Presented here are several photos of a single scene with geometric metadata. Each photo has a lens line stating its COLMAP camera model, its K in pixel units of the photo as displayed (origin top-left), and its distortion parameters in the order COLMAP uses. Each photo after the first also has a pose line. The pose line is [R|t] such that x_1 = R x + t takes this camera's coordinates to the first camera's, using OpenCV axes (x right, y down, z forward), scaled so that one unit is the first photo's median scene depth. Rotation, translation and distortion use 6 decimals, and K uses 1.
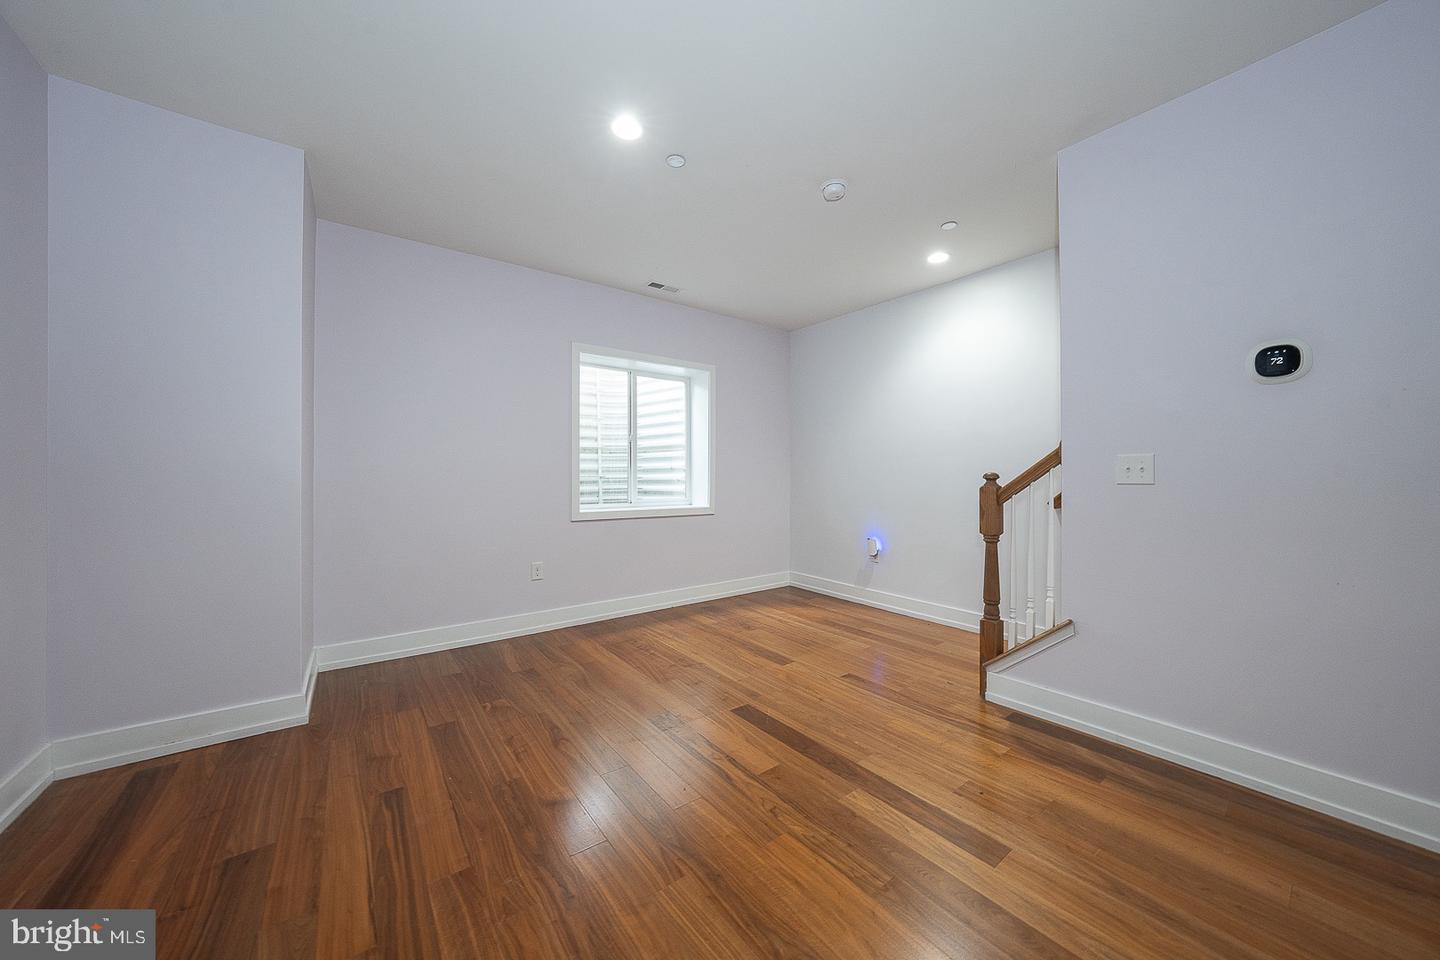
lens RADIAL K [[498.0, 0, 689.7], [0, 498.0, 477.8], [0, 0, 1]] dist [-0.025225, 0.005623]
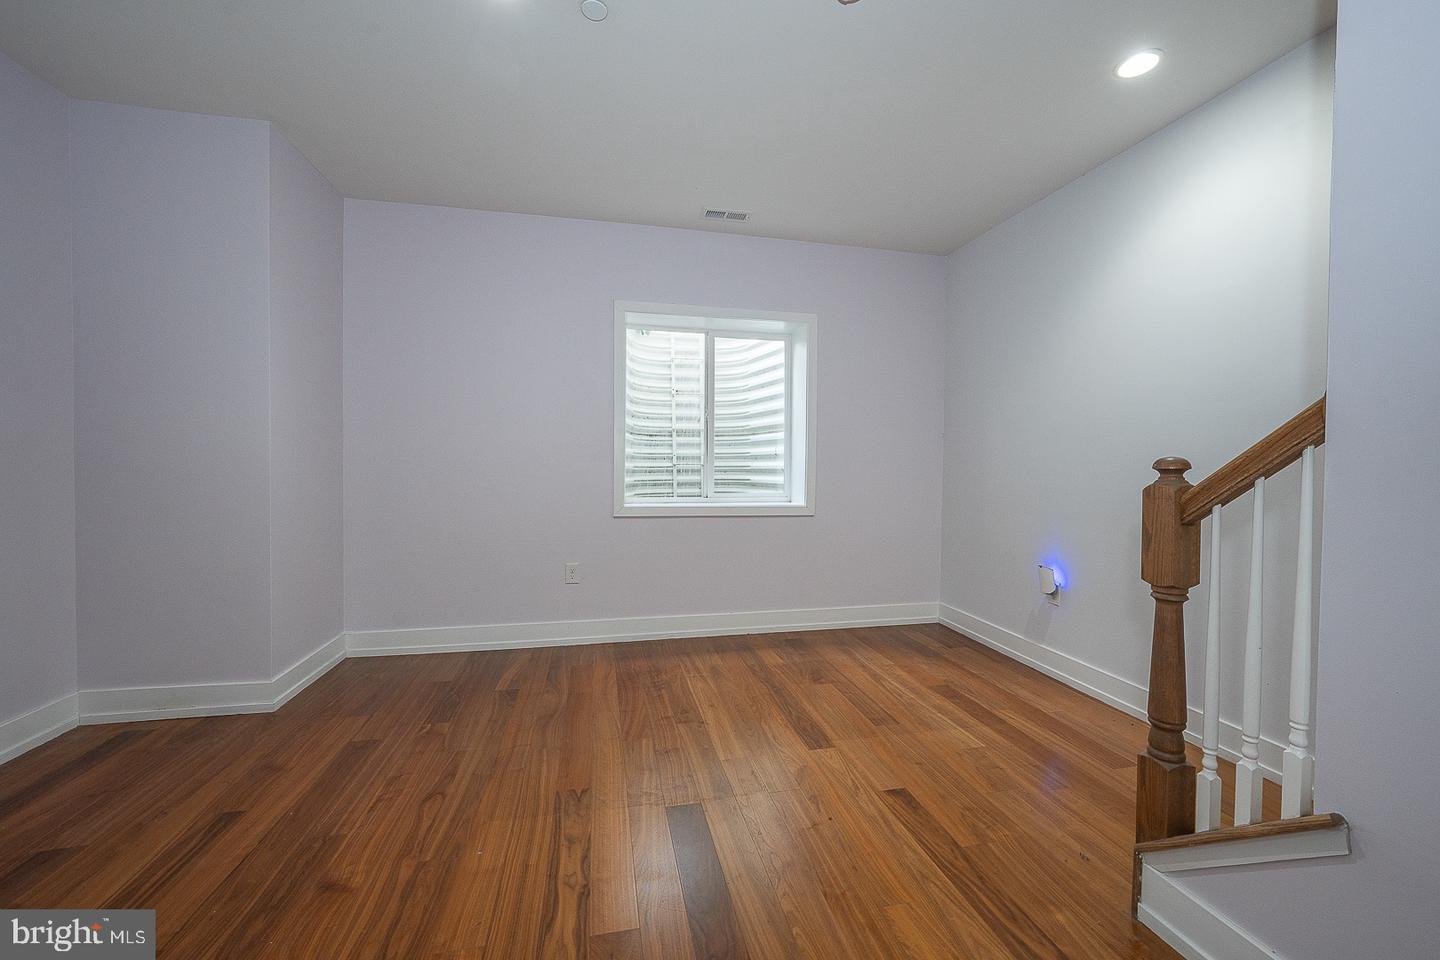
lens RADIAL K [[547.0, 0, 710.9], [0, 547.0, 482.3], [0, 0, 1]] dist [-0.010166, -0.000003]
pose [[0.913253, 0.017883, -0.407000, 0.290435], [-0.007459, 0.999603, 0.027183, 0.002176], [0.407325, -0.021789, 0.913024, 0.234686]]
